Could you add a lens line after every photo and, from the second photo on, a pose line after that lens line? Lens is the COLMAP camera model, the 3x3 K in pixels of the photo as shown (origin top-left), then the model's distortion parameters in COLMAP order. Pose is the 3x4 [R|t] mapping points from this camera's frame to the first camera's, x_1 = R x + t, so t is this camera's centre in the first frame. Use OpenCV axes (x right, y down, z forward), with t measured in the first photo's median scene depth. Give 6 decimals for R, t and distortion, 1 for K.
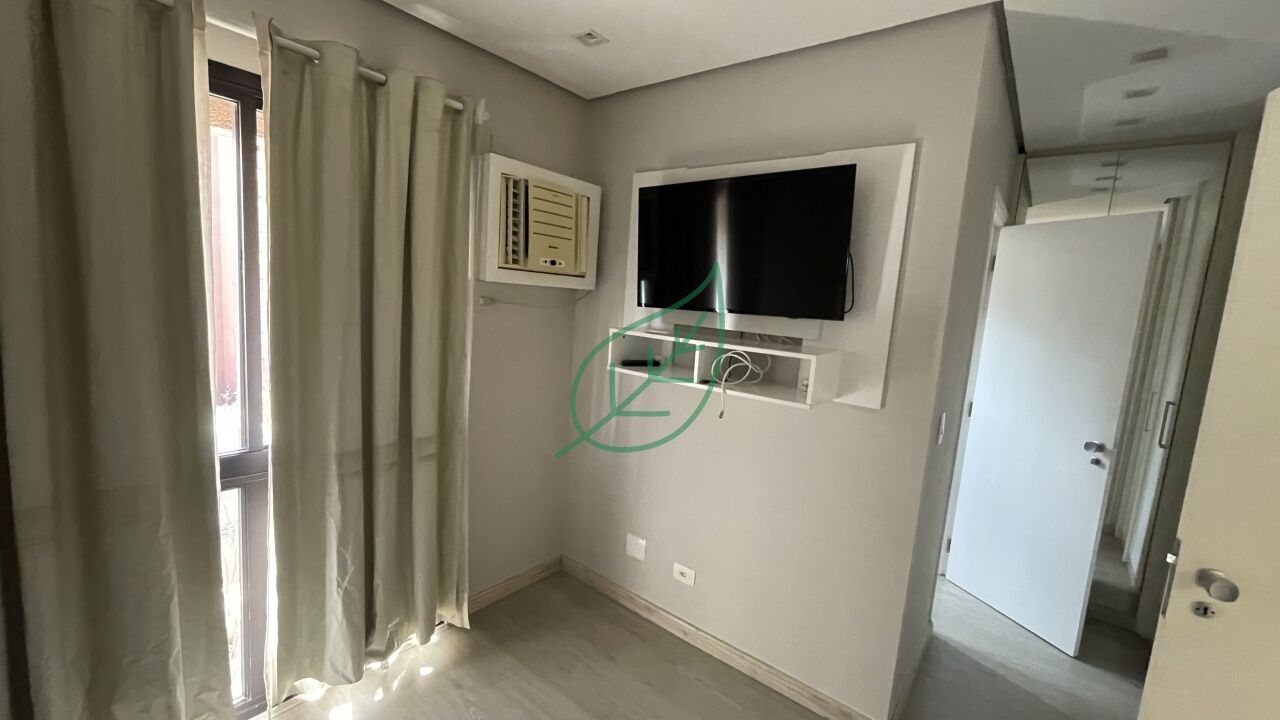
lens RADIAL K [[521.1, 0, 639.8], [0, 521.1, 362.7], [0, 0, 1]] dist [-0.000104, -0.000251]
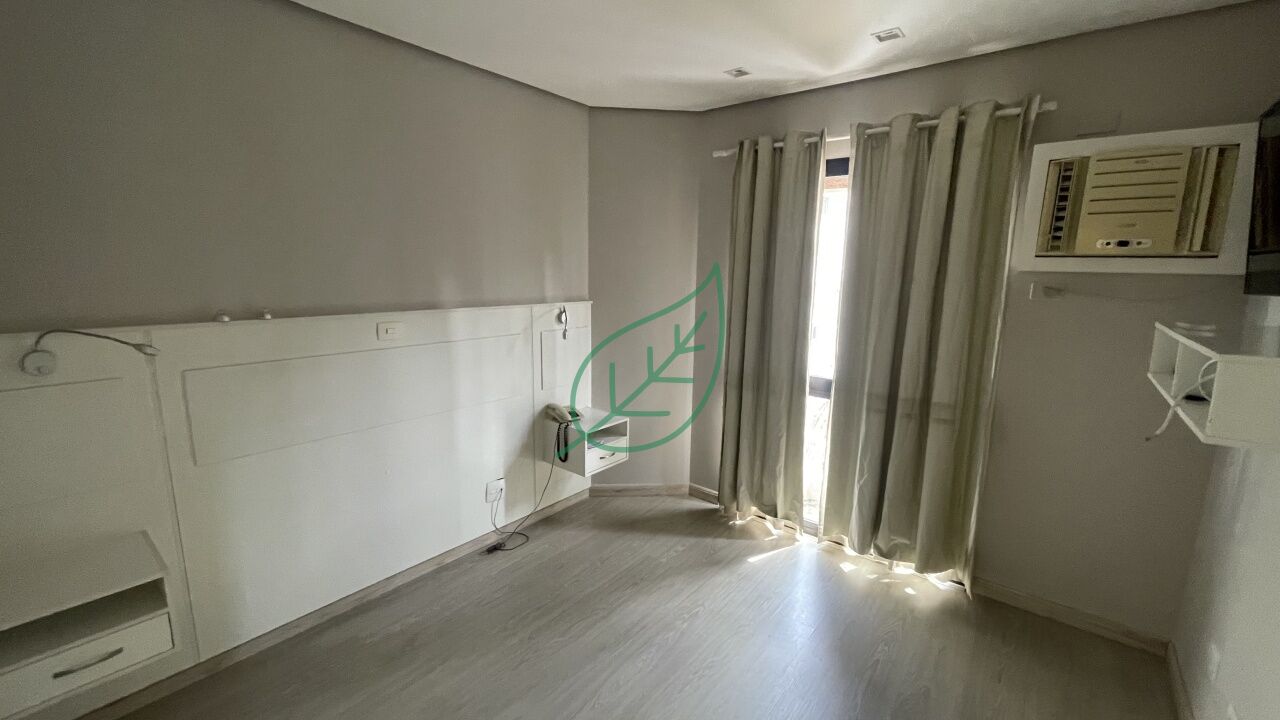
lens RADIAL K [[521.1, 0, 640.1], [0, 521.1, 358.4], [0, 0, 1]] dist [-0.000104, -0.000251]
pose [[0.002688, 0.097295, -0.995252, 0.732759], [-0.150448, 0.983967, 0.095785, 0.028803], [0.988614, 0.149476, 0.017283, 0.260814]]
